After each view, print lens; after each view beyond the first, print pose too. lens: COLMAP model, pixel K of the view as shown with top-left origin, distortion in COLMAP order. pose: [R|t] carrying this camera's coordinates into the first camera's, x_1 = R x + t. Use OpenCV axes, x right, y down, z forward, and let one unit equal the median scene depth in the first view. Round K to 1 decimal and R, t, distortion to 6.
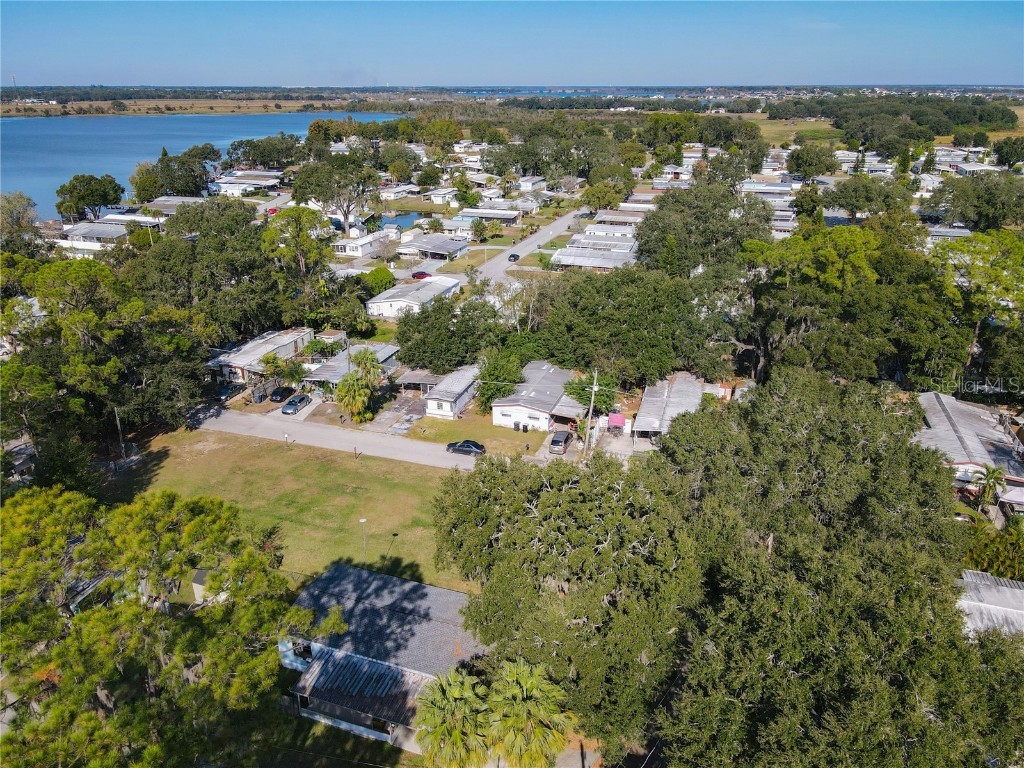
lens RADIAL K [[756.3, 0, 505.3], [0, 756.3, 385.1], [0, 0, 1]] dist [0.011238, 0.007205]
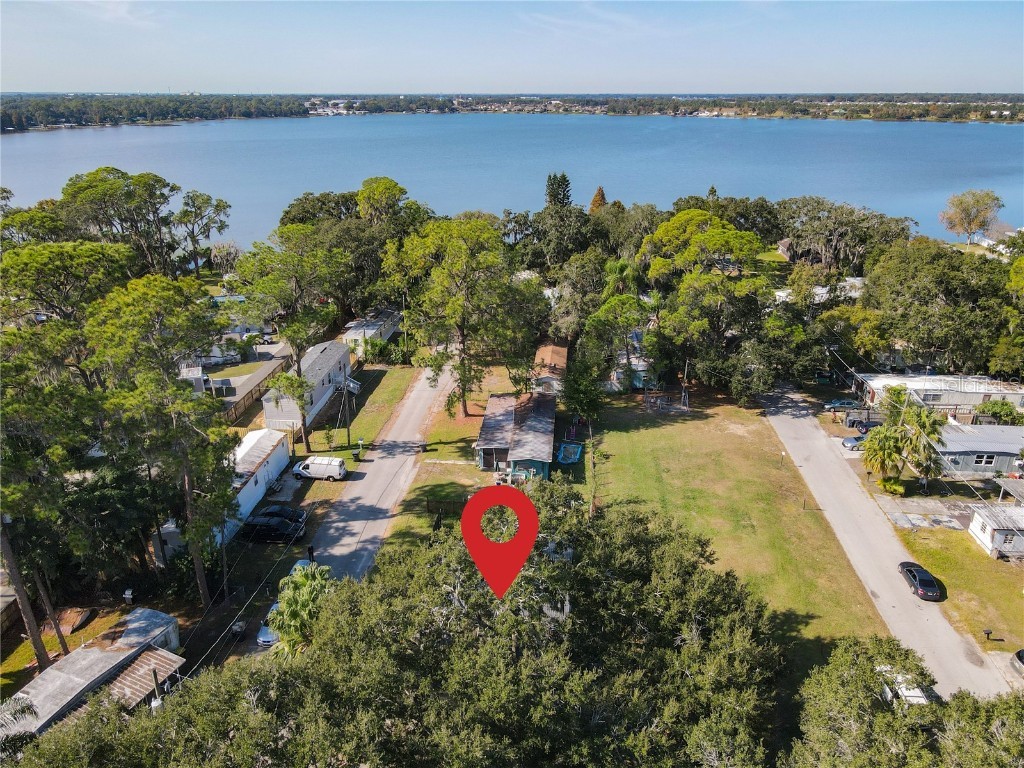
lens RADIAL K [[756.3, 0, 505.3], [0, 756.3, 385.1], [0, 0, 1]] dist [0.011238, 0.007205]
pose [[0.243599, 0.354245, -0.902868, 0.318319], [-0.361042, 0.897127, 0.254581, -0.088801], [0.900171, 0.263958, 0.346437, 0.268445]]
